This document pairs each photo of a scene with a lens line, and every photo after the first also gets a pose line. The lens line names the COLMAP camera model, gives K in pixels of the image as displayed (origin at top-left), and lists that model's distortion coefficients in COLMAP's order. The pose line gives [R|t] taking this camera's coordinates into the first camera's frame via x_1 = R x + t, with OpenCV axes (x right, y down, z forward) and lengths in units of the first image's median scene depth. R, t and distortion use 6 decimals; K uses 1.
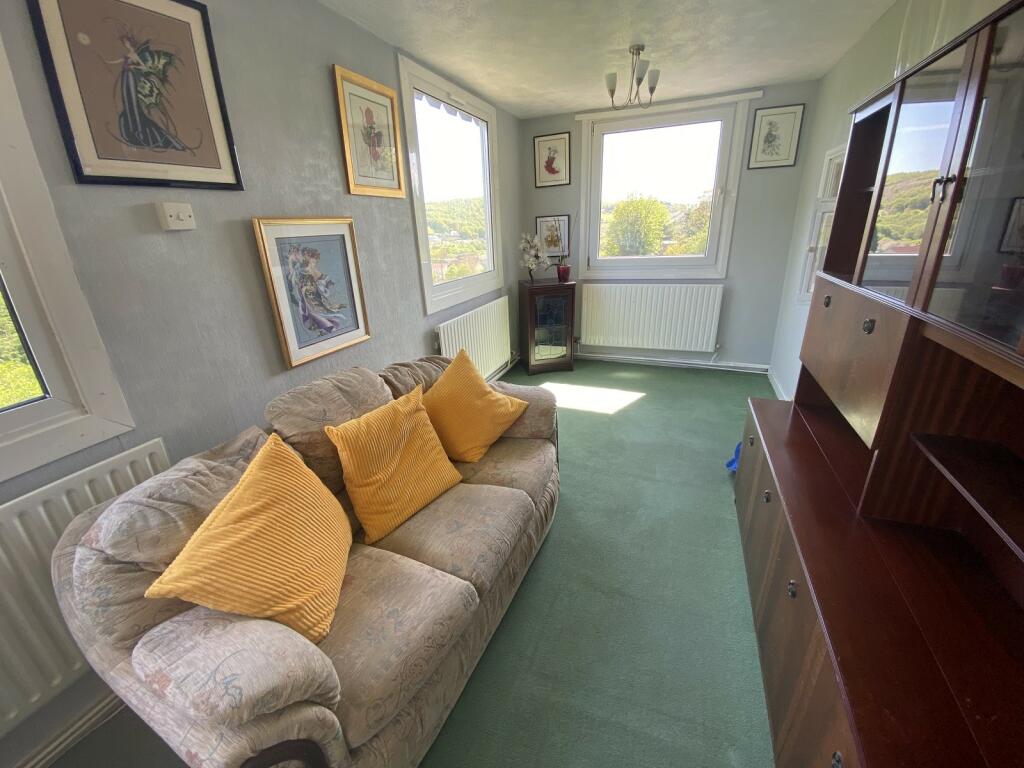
lens RADIAL K [[420.6, 0, 515.1], [0, 420.6, 380.1], [0, 0, 1]] dist [-0.022723, -0.004162]
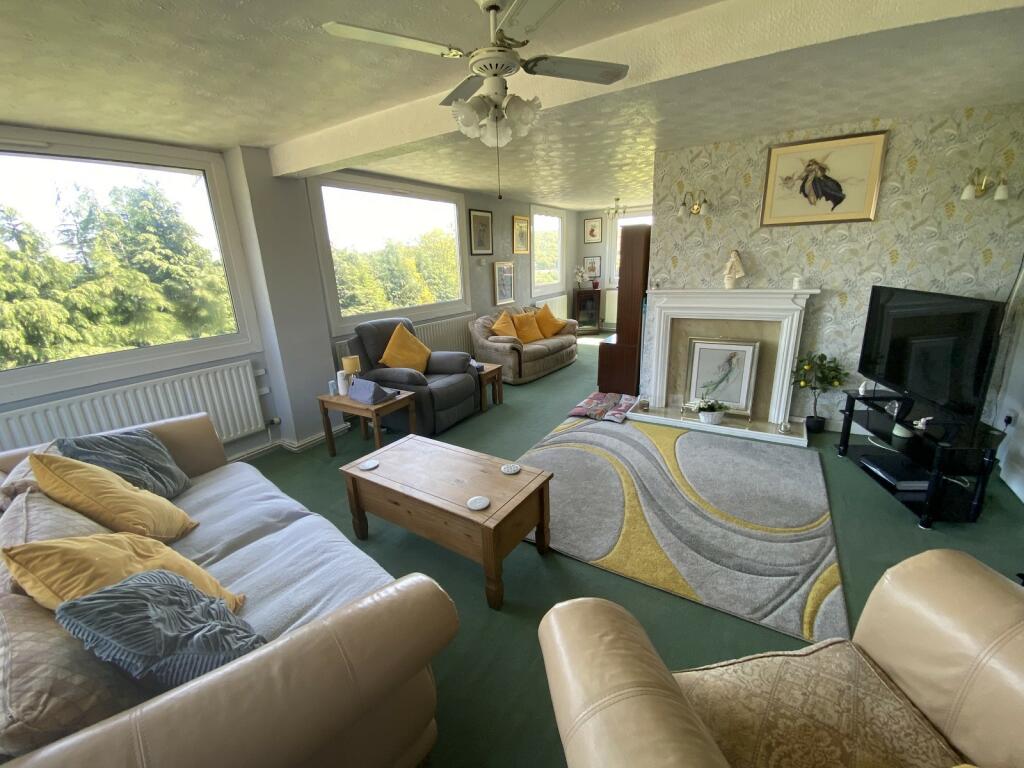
lens RADIAL K [[420.6, 0, 515.8], [0, 420.6, 385.4], [0, 0, 1]] dist [-0.022723, -0.004162]
pose [[0.983240, 0.054258, -0.174053, 0.123446], [-0.063082, 0.996968, -0.045565, 0.375139], [0.171053, 0.055781, 0.983681, -1.121612]]
